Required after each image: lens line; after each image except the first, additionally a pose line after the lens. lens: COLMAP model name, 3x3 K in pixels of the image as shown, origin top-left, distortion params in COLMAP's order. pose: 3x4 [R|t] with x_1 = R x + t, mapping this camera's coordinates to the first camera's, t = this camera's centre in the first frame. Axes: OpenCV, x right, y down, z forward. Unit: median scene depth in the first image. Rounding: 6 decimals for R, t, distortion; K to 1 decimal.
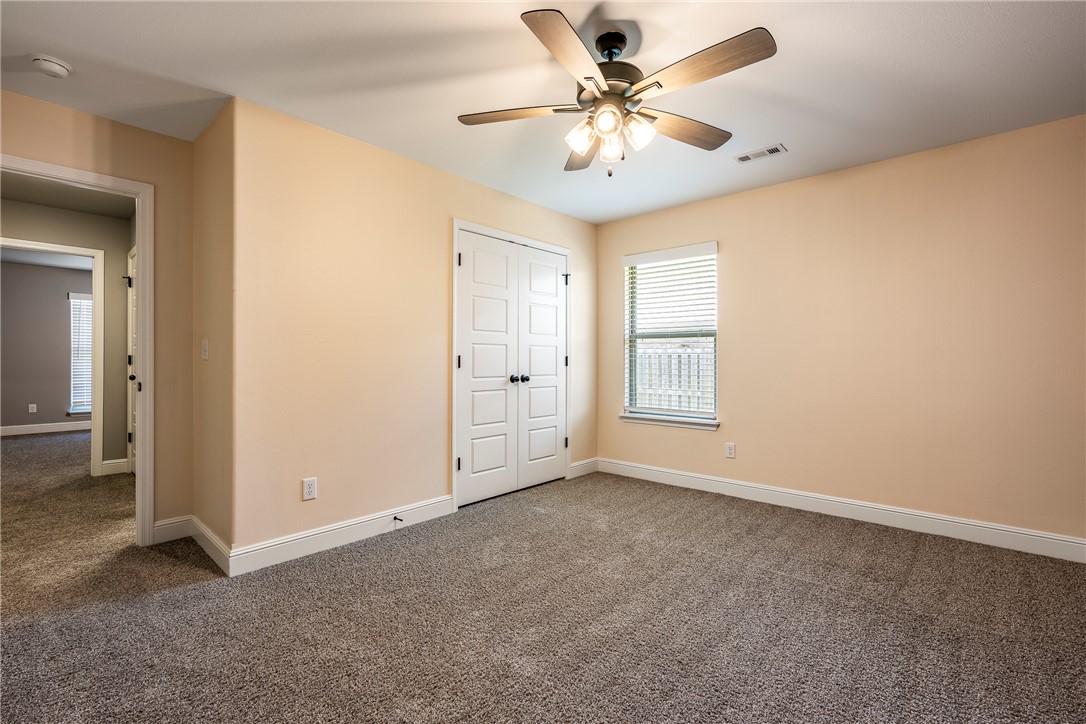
lens RADIAL K [[480.8, 0, 540.1], [0, 480.8, 362.1], [0, 0, 1]] dist [-0.000532, -0.000129]
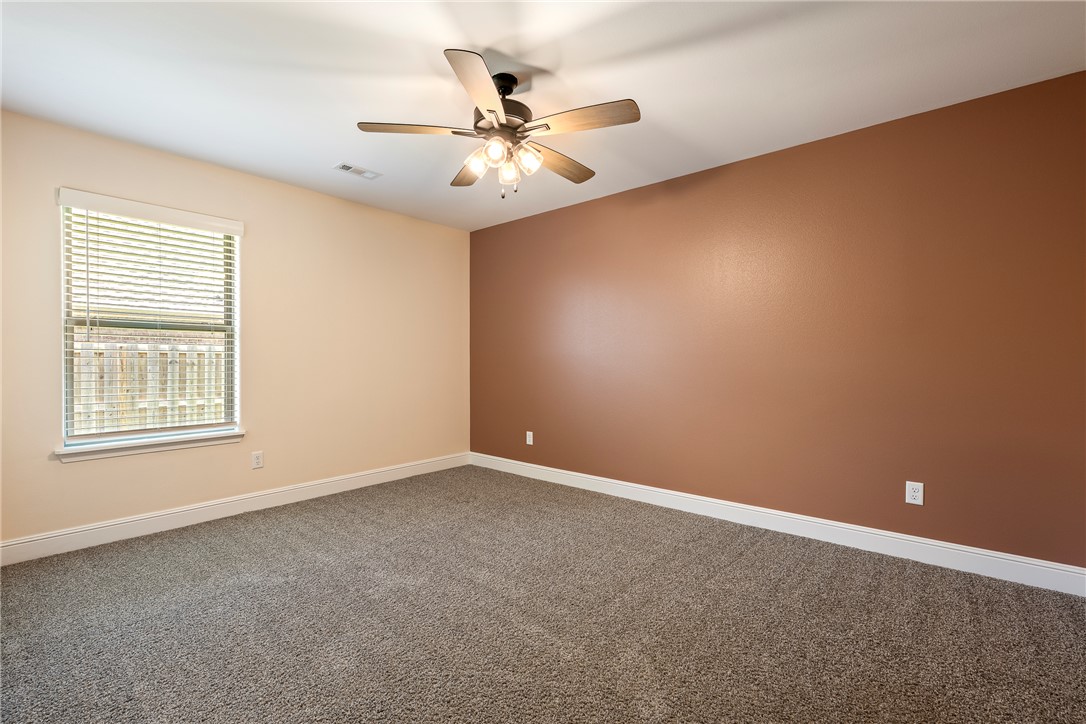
lens RADIAL K [[480.8, 0, 540.1], [0, 480.8, 362.1], [0, 0, 1]] dist [-0.000532, -0.000129]
pose [[-0.036624, -0.008342, 0.999294, -0.524885], [0.006418, 0.999943, 0.008583, -0.004023], [-0.999308, 0.006728, -0.036569, 0.503489]]
